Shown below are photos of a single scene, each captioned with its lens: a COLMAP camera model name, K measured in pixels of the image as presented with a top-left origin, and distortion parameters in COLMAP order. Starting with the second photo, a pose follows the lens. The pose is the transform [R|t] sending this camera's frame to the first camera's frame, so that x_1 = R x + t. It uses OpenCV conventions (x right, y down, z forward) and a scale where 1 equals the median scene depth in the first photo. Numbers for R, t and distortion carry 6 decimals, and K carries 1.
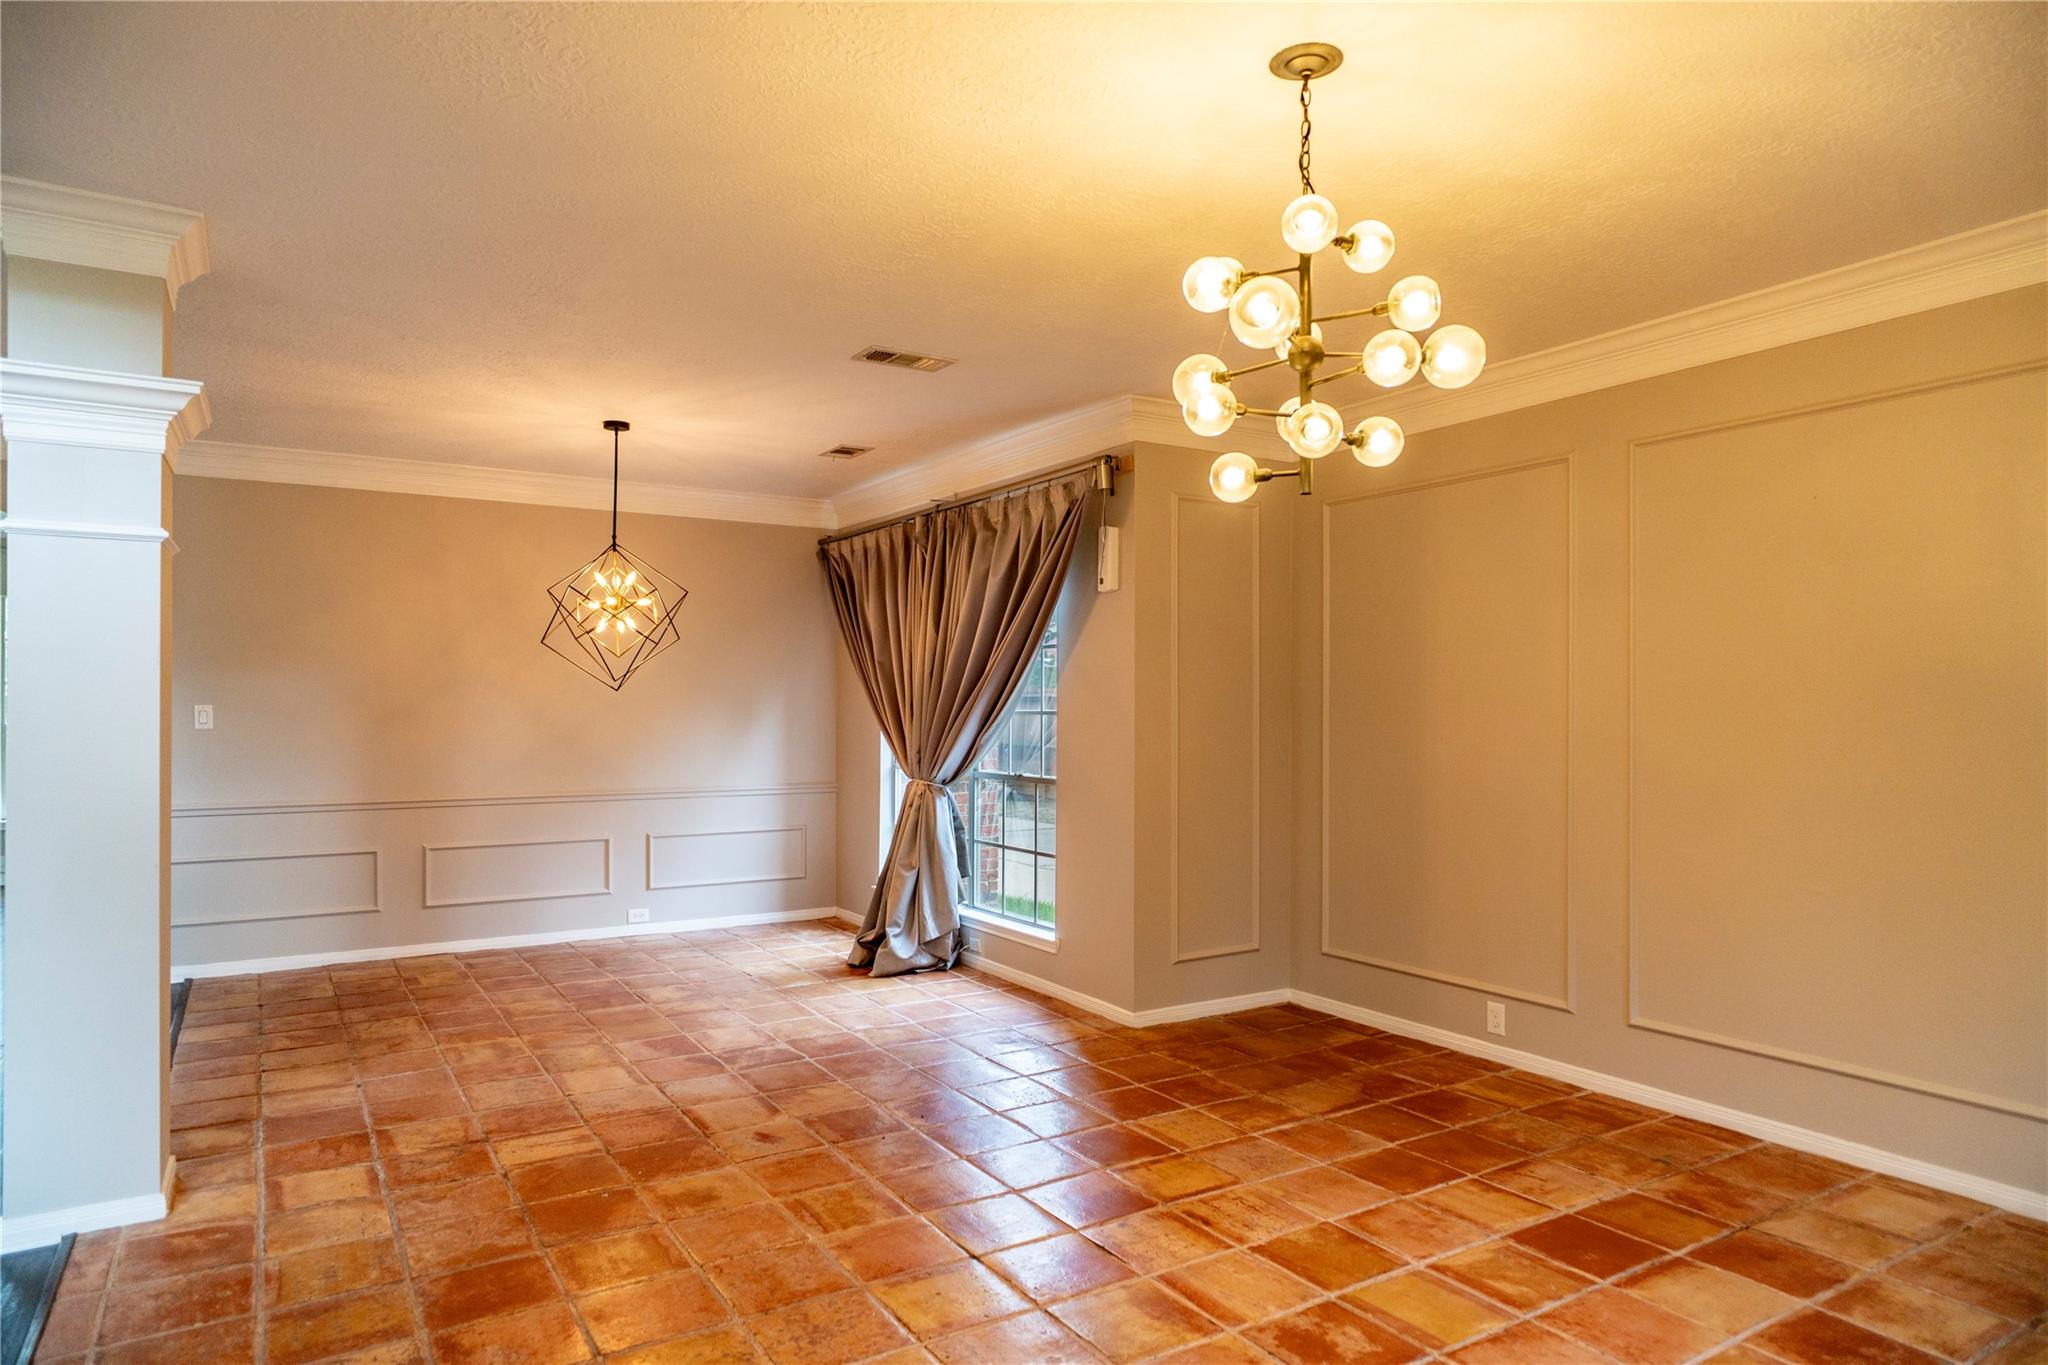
lens RADIAL K [[1228.4, 0, 1018.7], [0, 1228.4, 687.4], [0, 0, 1]] dist [-0.000611, -0.002450]
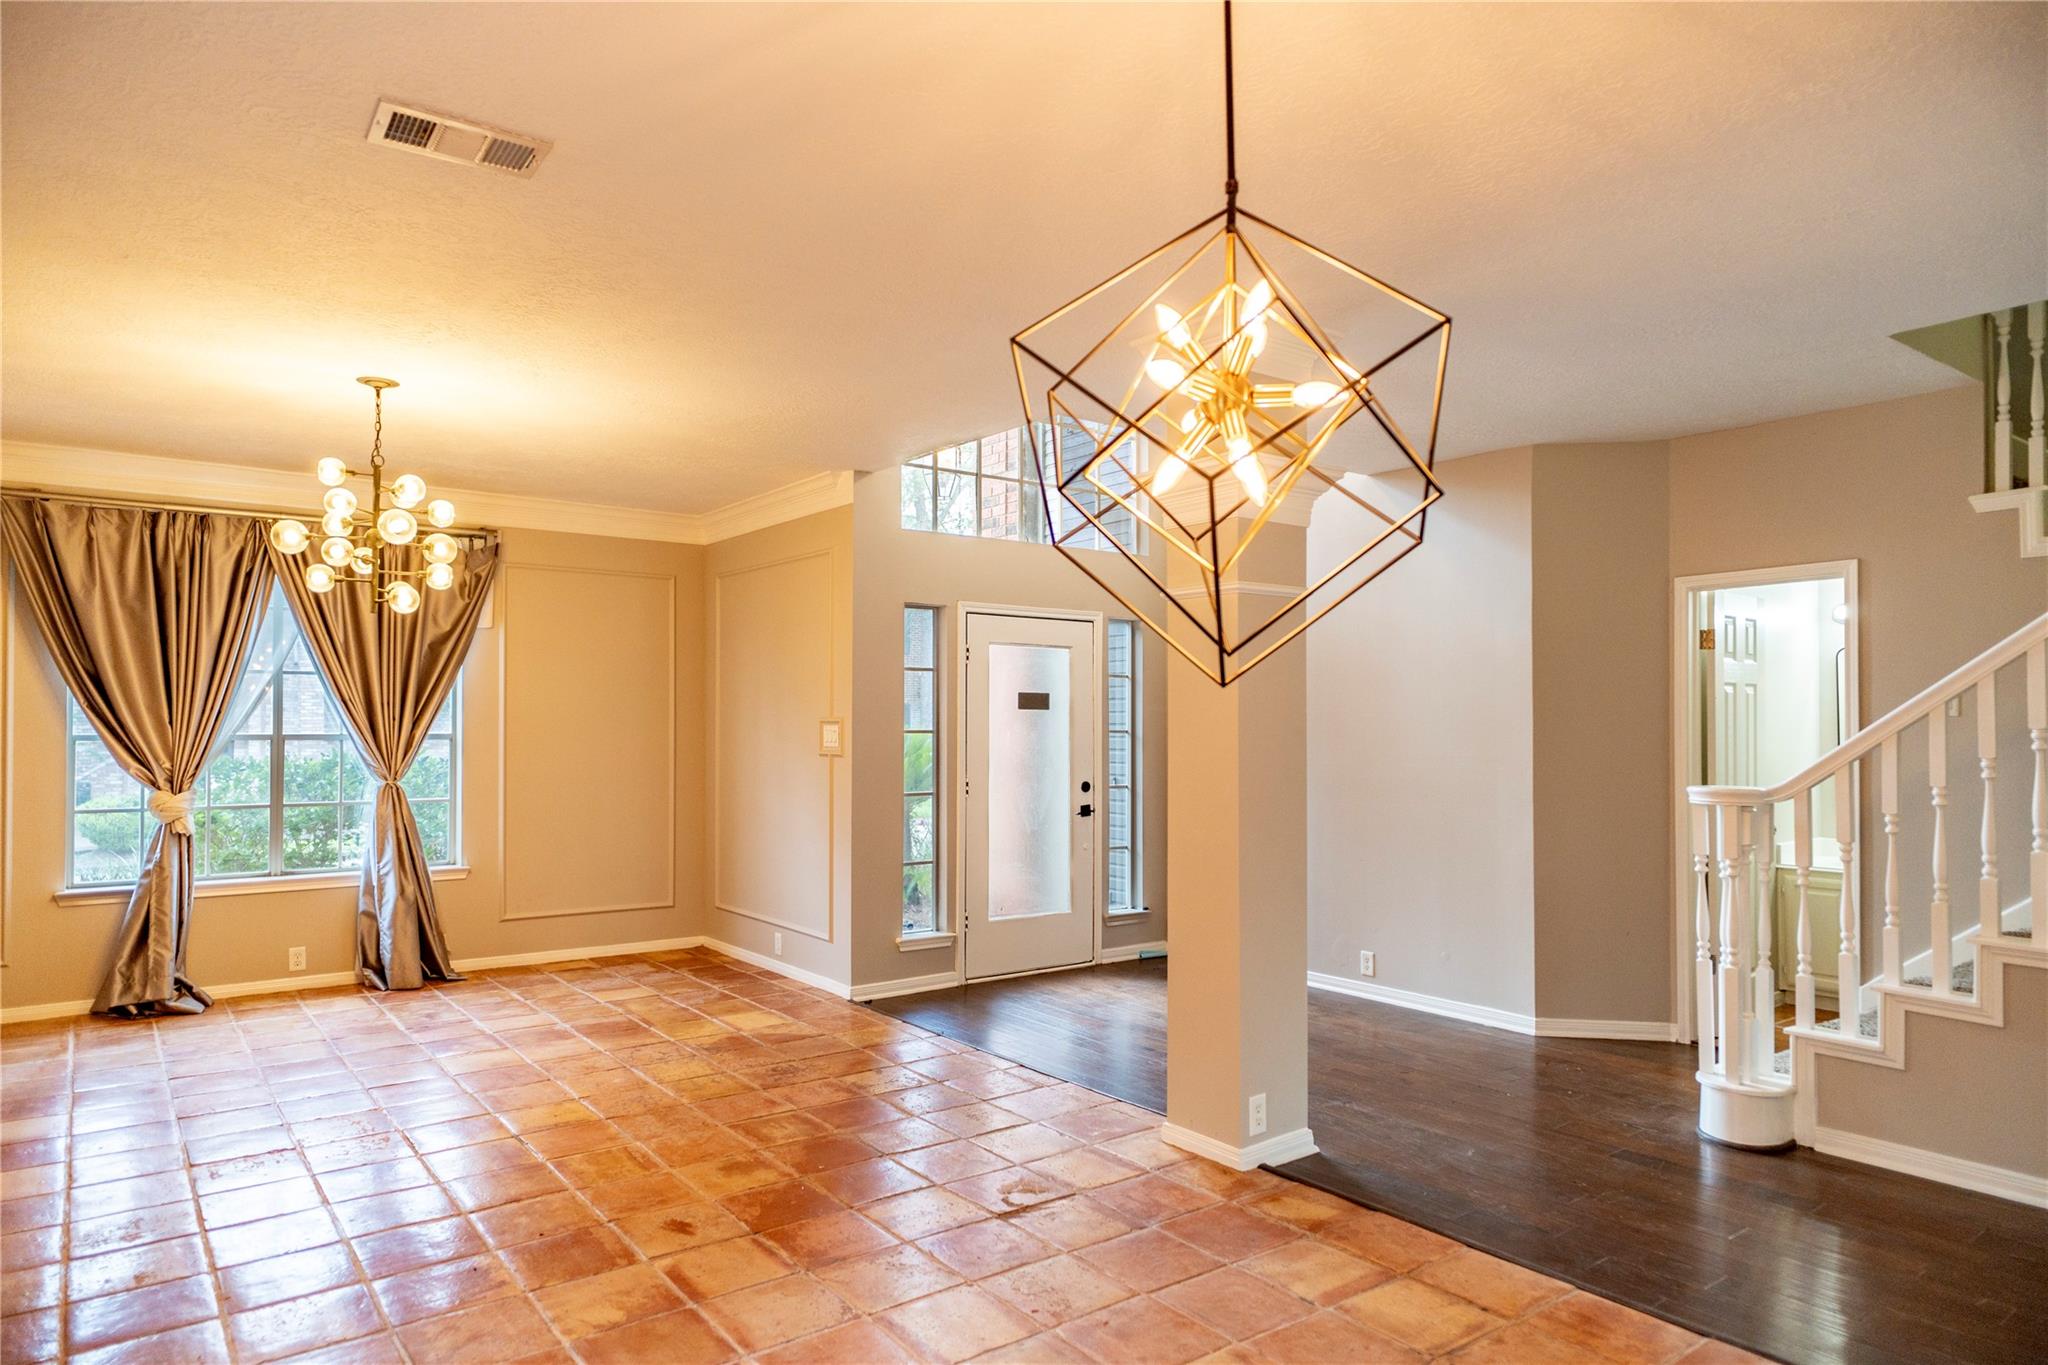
lens RADIAL K [[1228.4, 0, 1006.5], [0, 1228.4, 719.5], [0, 0, 1]] dist [-0.000611, -0.002450]
pose [[-0.995867, -0.005427, -0.090660, -0.331858], [-0.003757, 0.999820, -0.018584, 0.019557], [0.090745, -0.018166, -0.995708, 1.773145]]
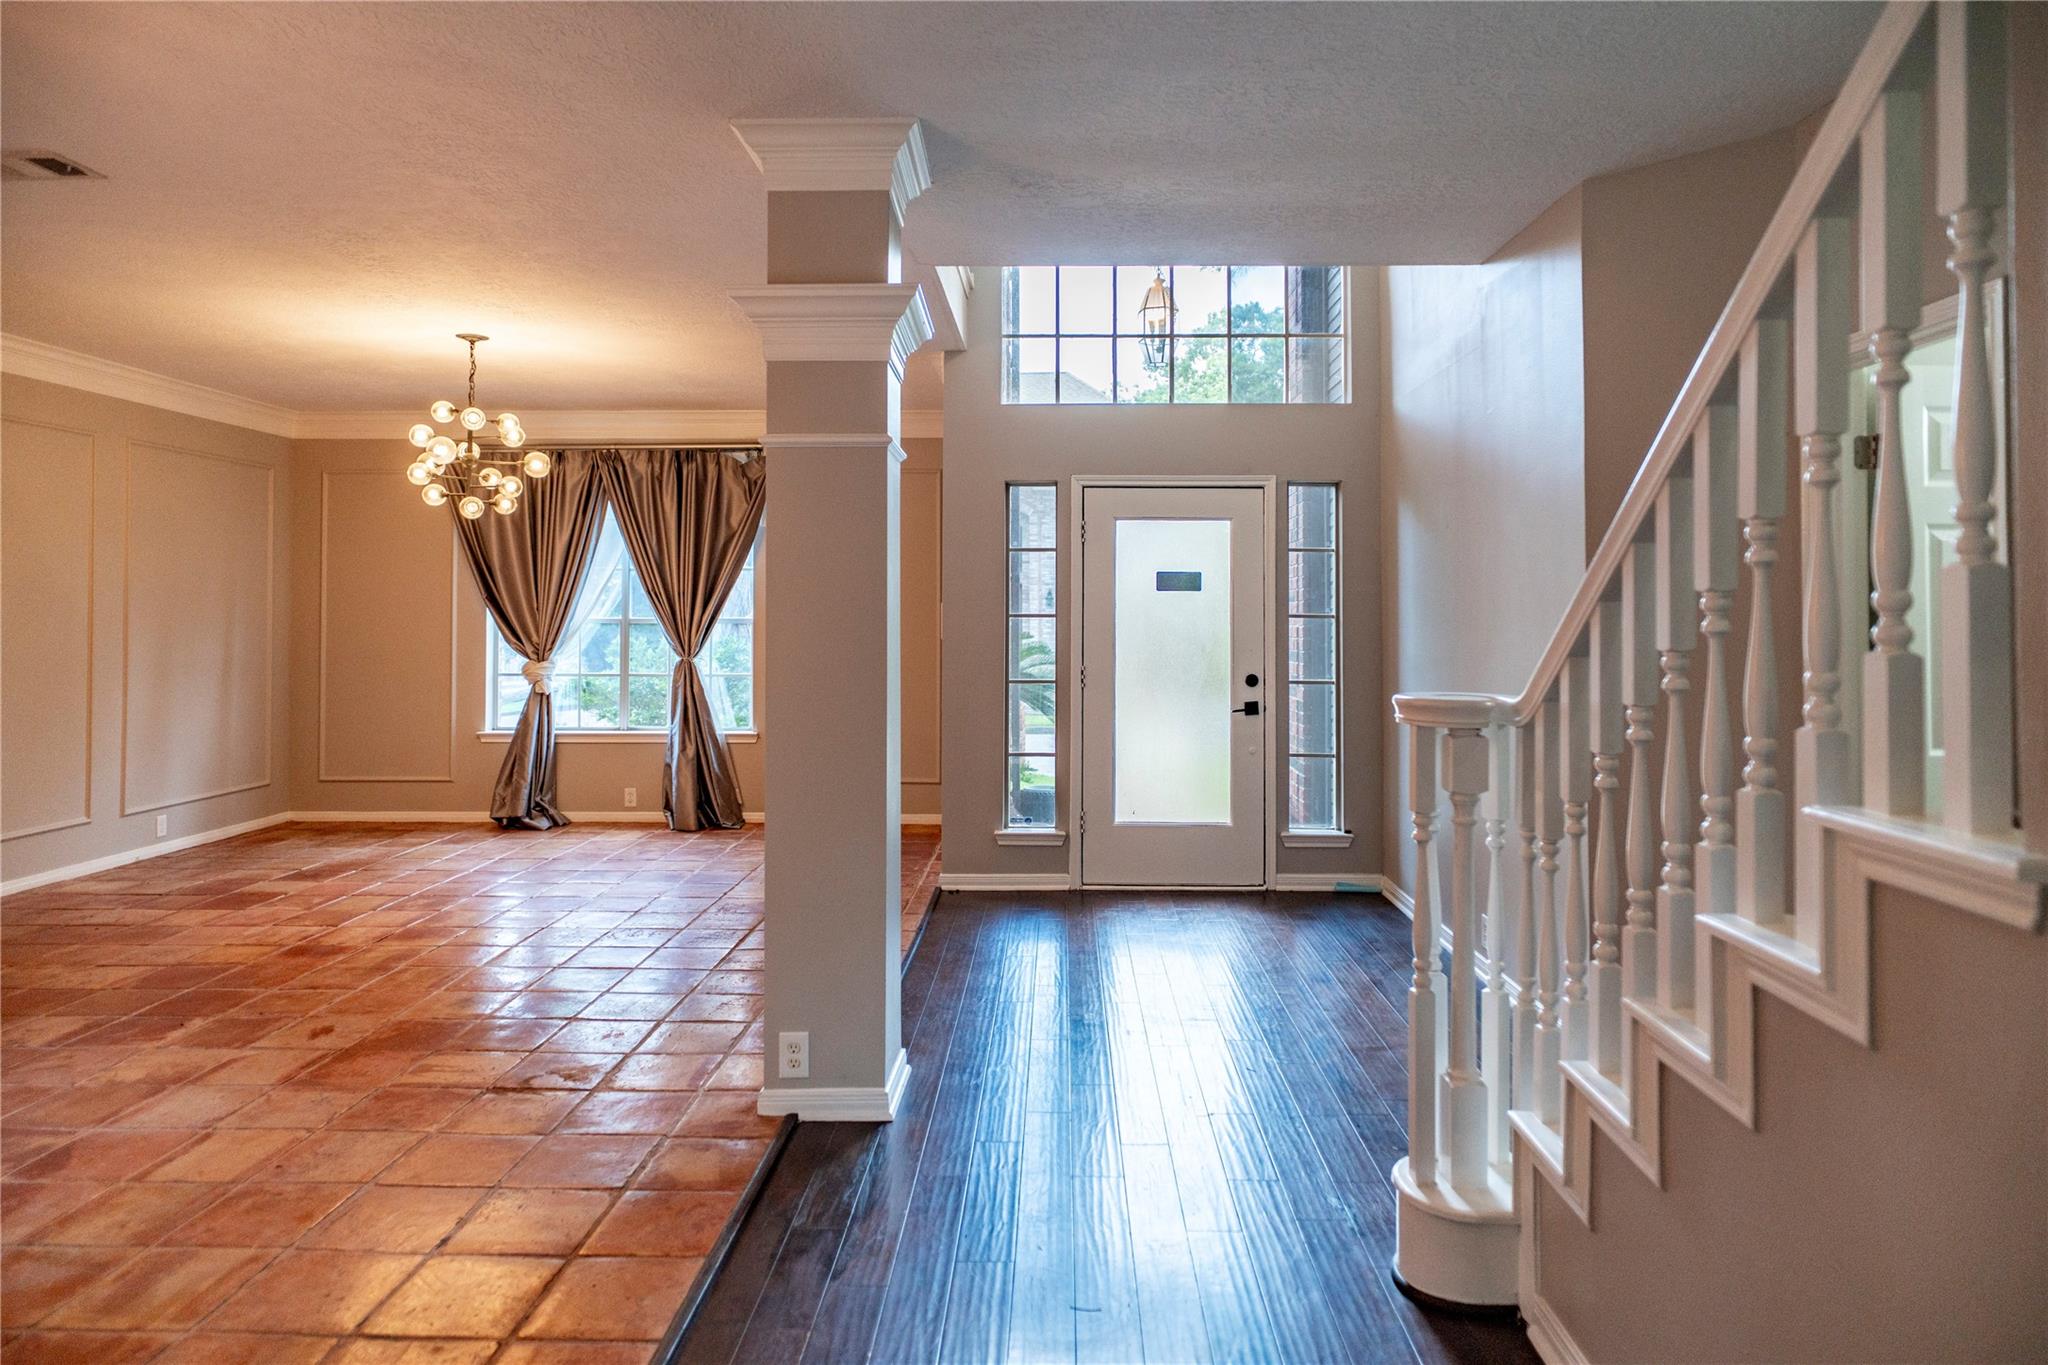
lens RADIAL K [[1228.4, 0, 1049.2], [0, 1228.4, 606.6], [0, 0, 1]] dist [-0.000611, -0.002450]
pose [[-0.844582, 0.001399, 0.535424, -1.181587], [-0.010984, 0.999741, -0.019938, 0.024935], [-0.535313, -0.022721, -0.844348, 1.444399]]
